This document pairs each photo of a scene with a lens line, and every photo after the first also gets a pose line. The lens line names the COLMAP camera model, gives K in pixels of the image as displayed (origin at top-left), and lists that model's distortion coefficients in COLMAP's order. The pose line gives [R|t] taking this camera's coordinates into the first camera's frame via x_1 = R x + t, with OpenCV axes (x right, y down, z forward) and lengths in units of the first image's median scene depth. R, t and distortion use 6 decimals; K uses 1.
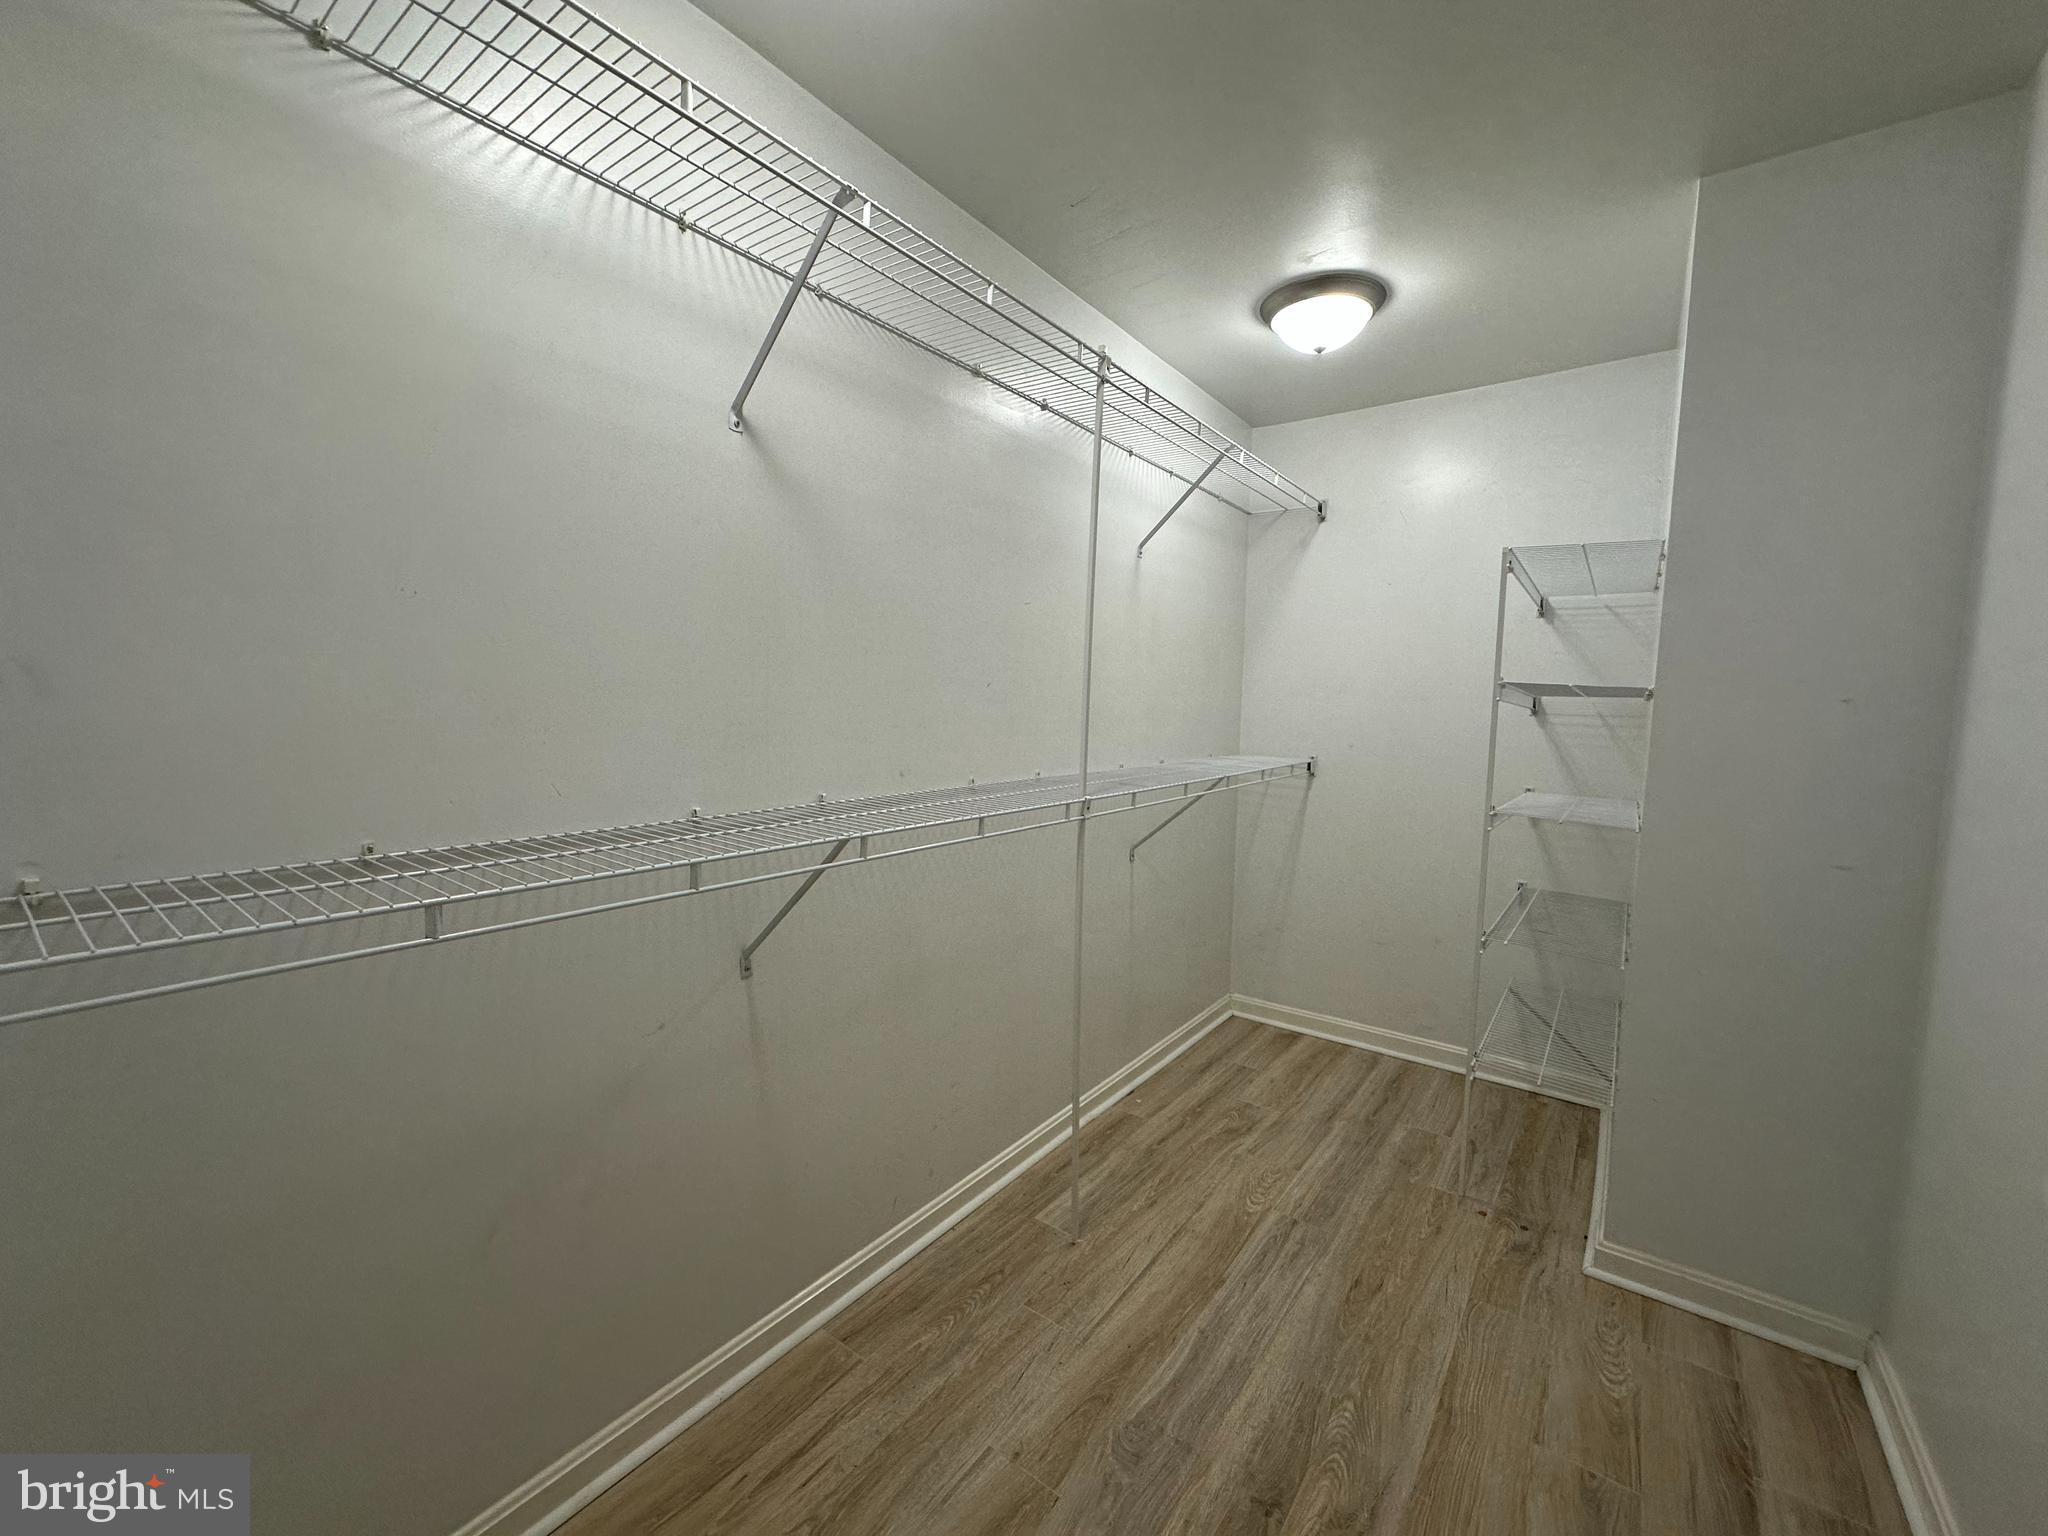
lens RADIAL K [[817.9, 0, 1028.4], [0, 817.9, 767.1], [0, 0, 1]] dist [-0.001806, 0.000668]
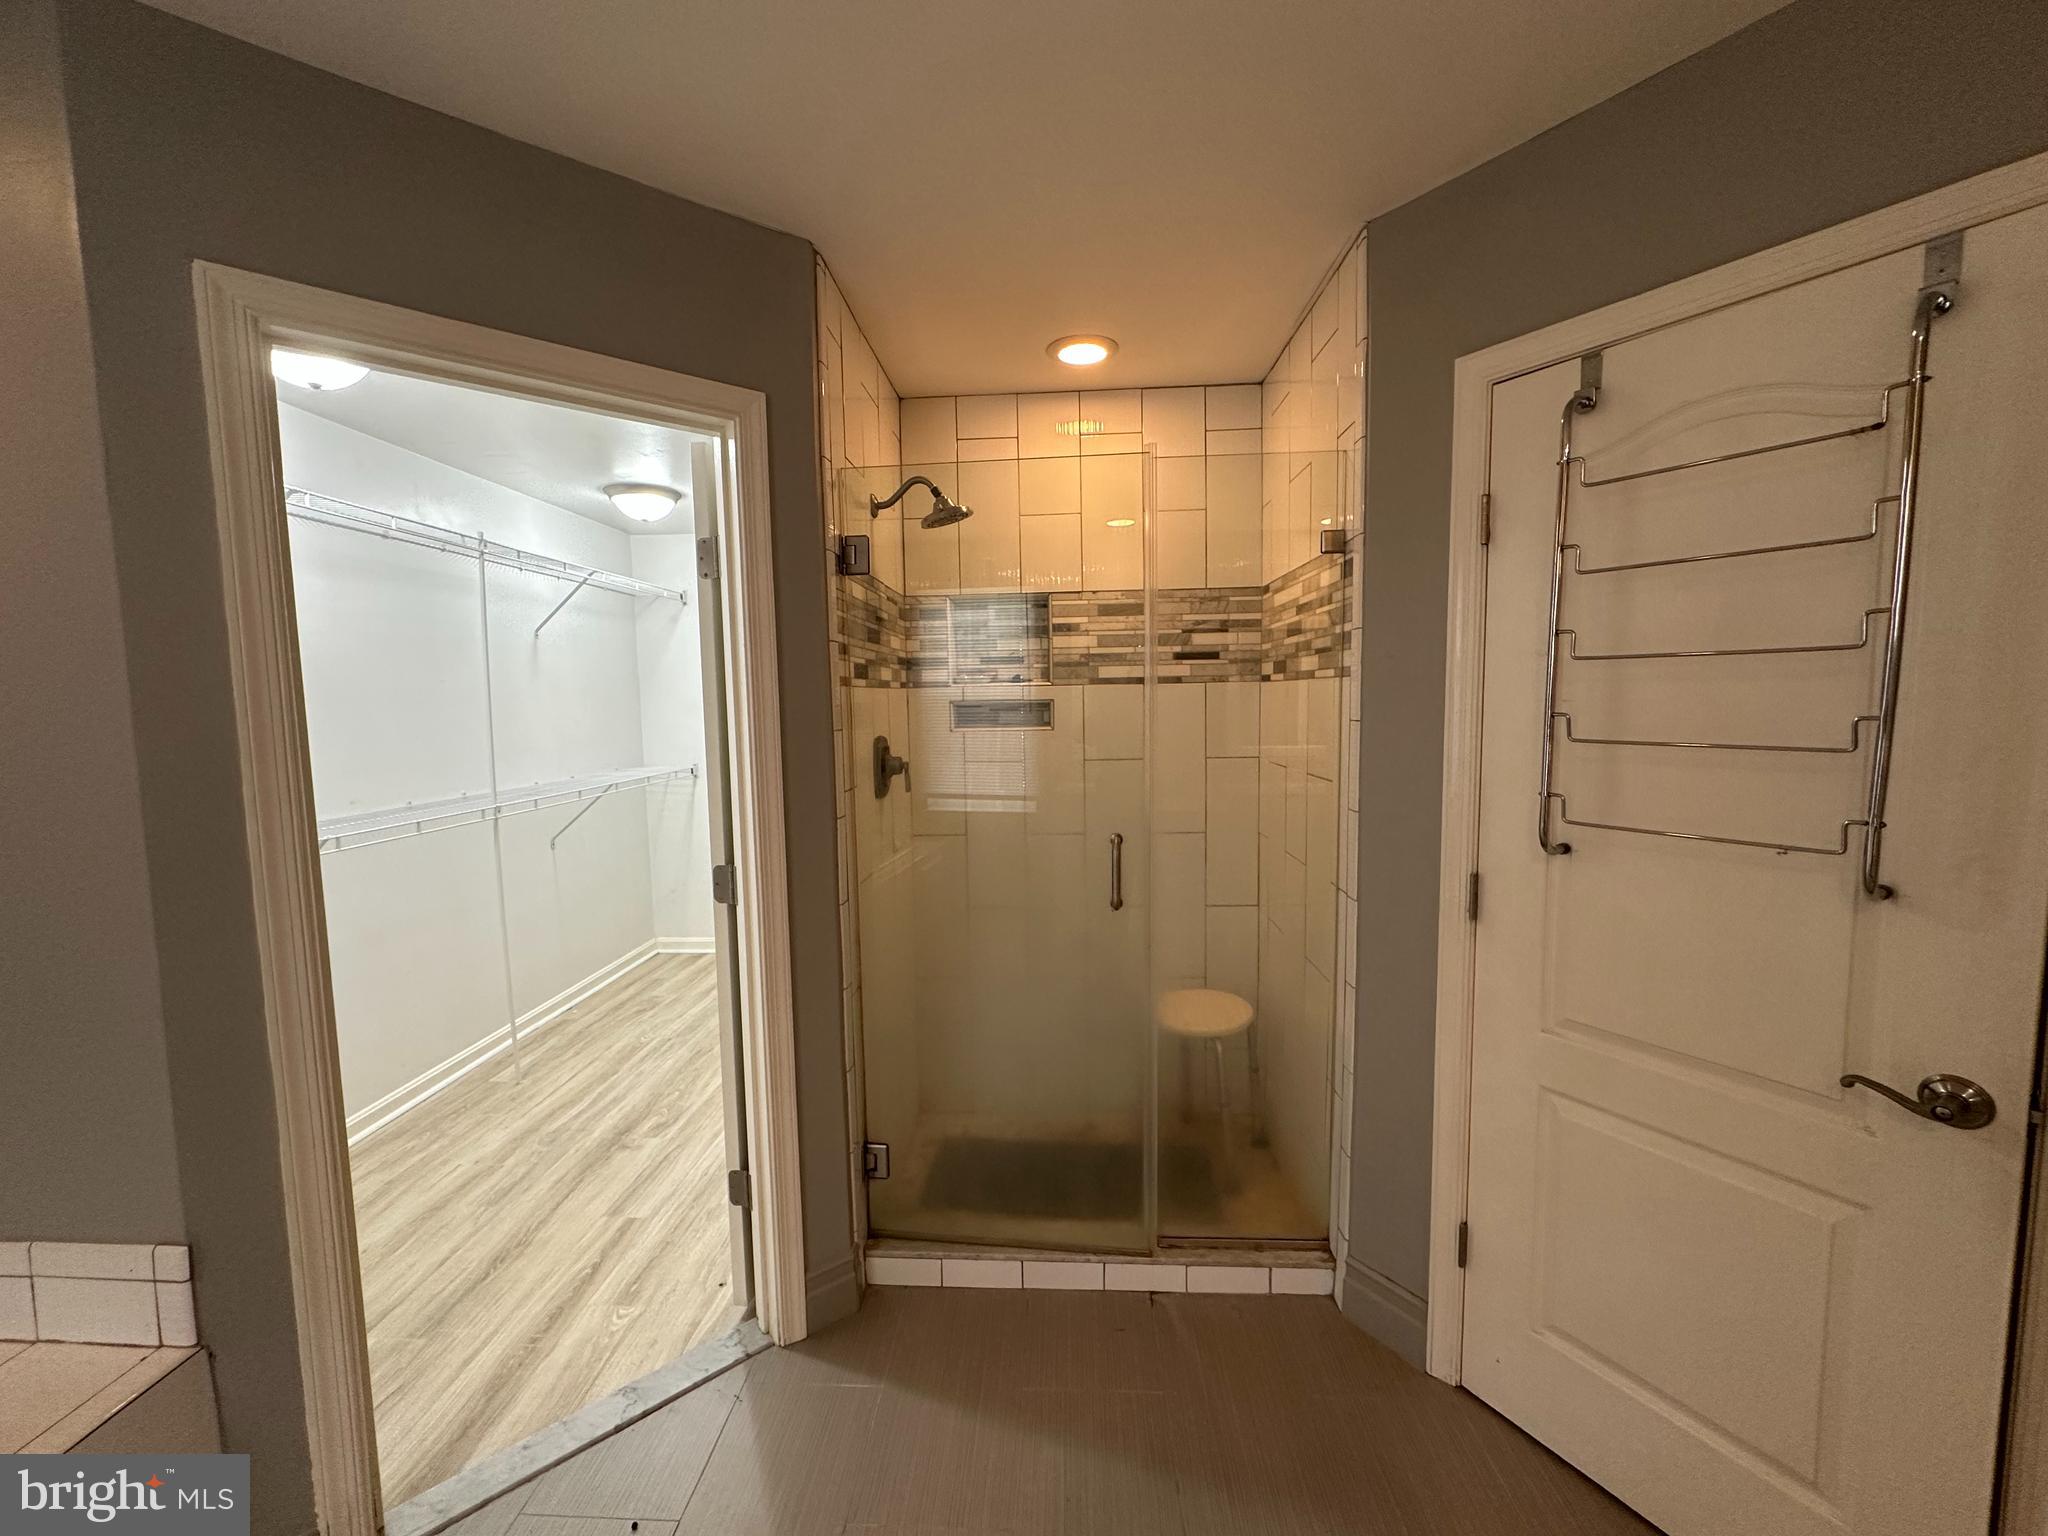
lens RADIAL K [[817.9, 0, 1022.9], [0, 817.9, 773.7], [0, 0, 1]] dist [-0.001806, 0.000668]
pose [[0.833069, -0.082895, 0.546923, 0.046909], [0.076921, 0.996462, 0.033864, -0.000413], [-0.547795, 0.013859, 0.836498, -0.777041]]
